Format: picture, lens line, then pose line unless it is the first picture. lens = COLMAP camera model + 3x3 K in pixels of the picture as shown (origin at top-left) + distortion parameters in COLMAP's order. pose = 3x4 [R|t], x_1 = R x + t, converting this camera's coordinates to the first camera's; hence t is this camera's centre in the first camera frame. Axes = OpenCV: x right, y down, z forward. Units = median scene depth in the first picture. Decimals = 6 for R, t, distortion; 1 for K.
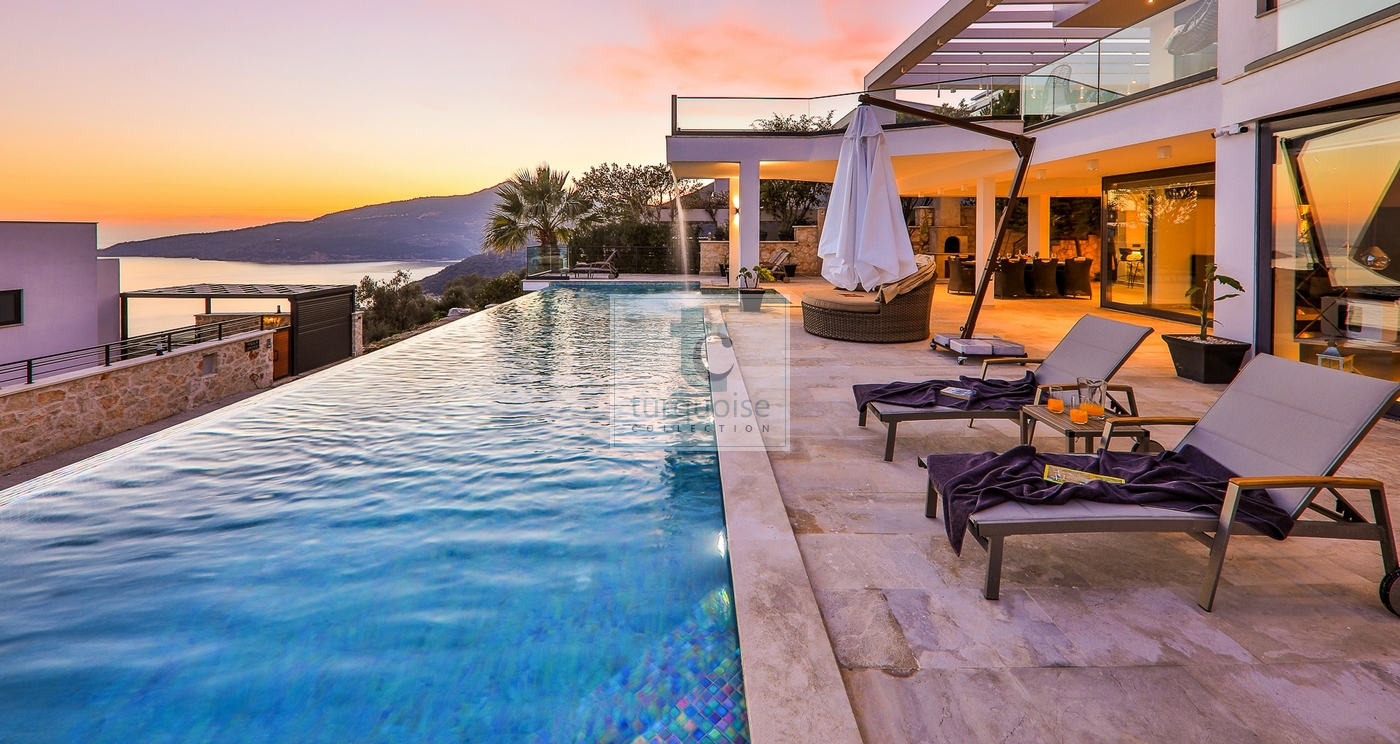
lens RADIAL K [[539.3, 0, 705.5], [0, 539.3, 234.9], [0, 0, 1]] dist [0.009158, -0.002055]
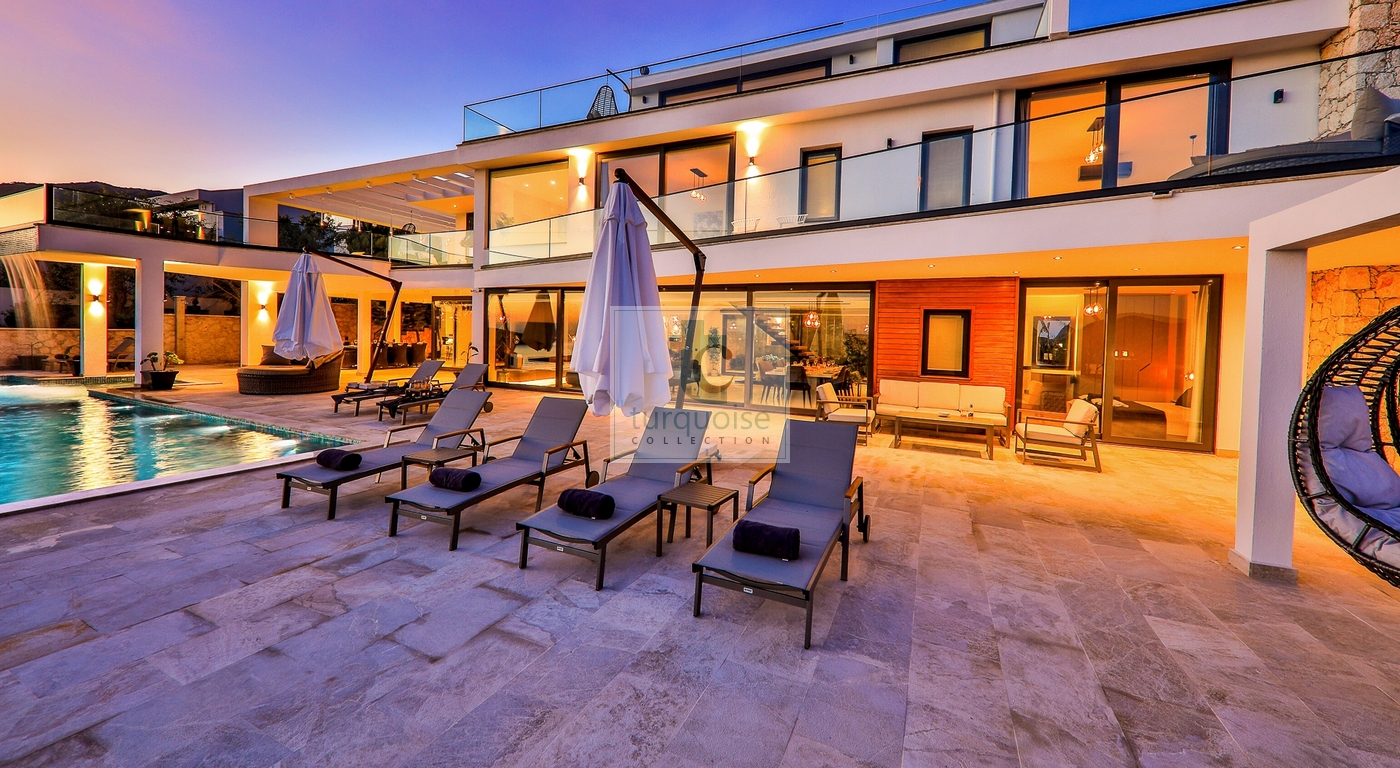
lens RADIAL K [[501.4, 0, 689.0], [0, 501.4, 357.2], [0, 0, 1]] dist [0.005911, -0.002579]
pose [[0.448906, -0.036421, 0.892837, -0.235631], [-0.021202, 0.998454, 0.051389, -0.006559], [-0.893328, -0.041999, 0.447439, -0.319543]]
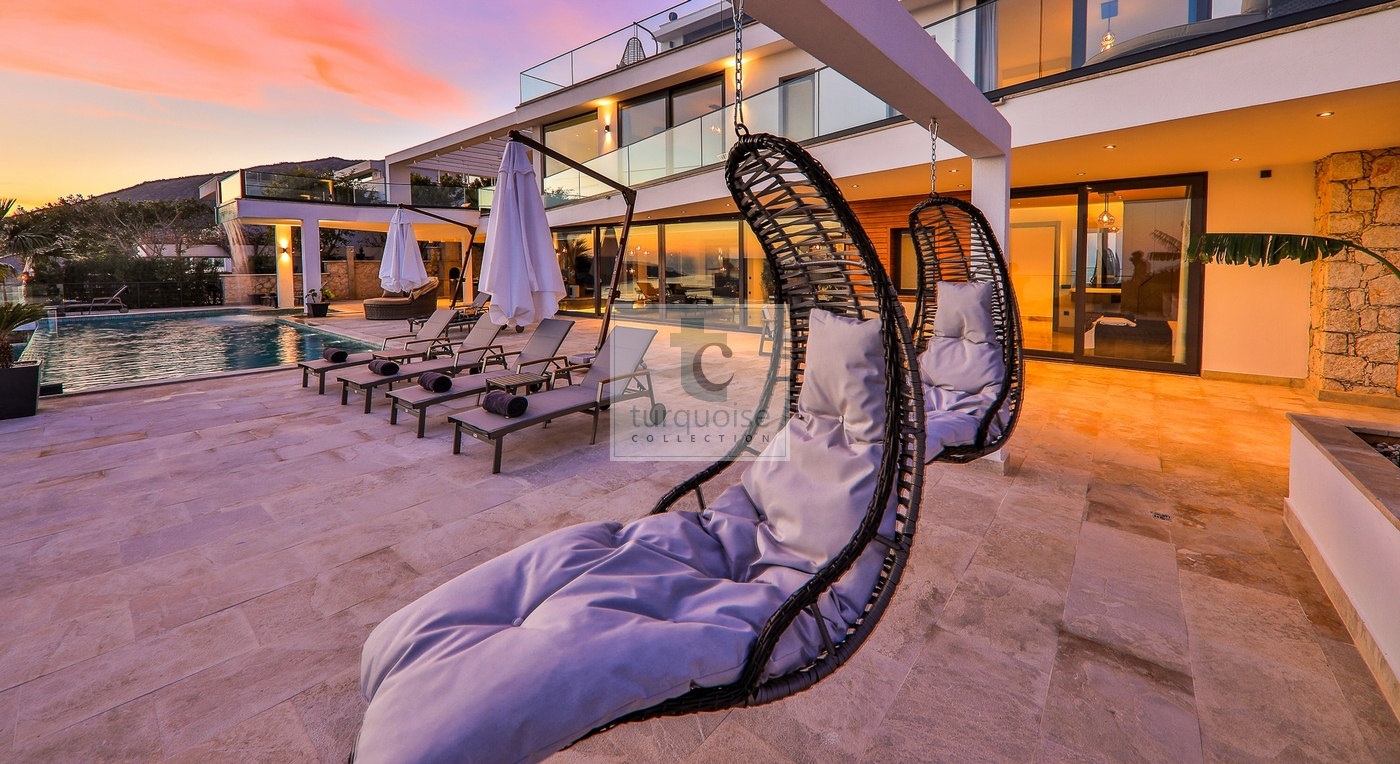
lens RADIAL K [[513.7, 0, 693.1], [0, 513.7, 294.4], [0, 0, 1]] dist [0.007308, -0.002905]
pose [[0.664295, -0.054218, 0.745502, -0.191064], [0.012677, 0.998040, 0.061288, -0.001852], [-0.747363, -0.031262, 0.663680, -0.499417]]
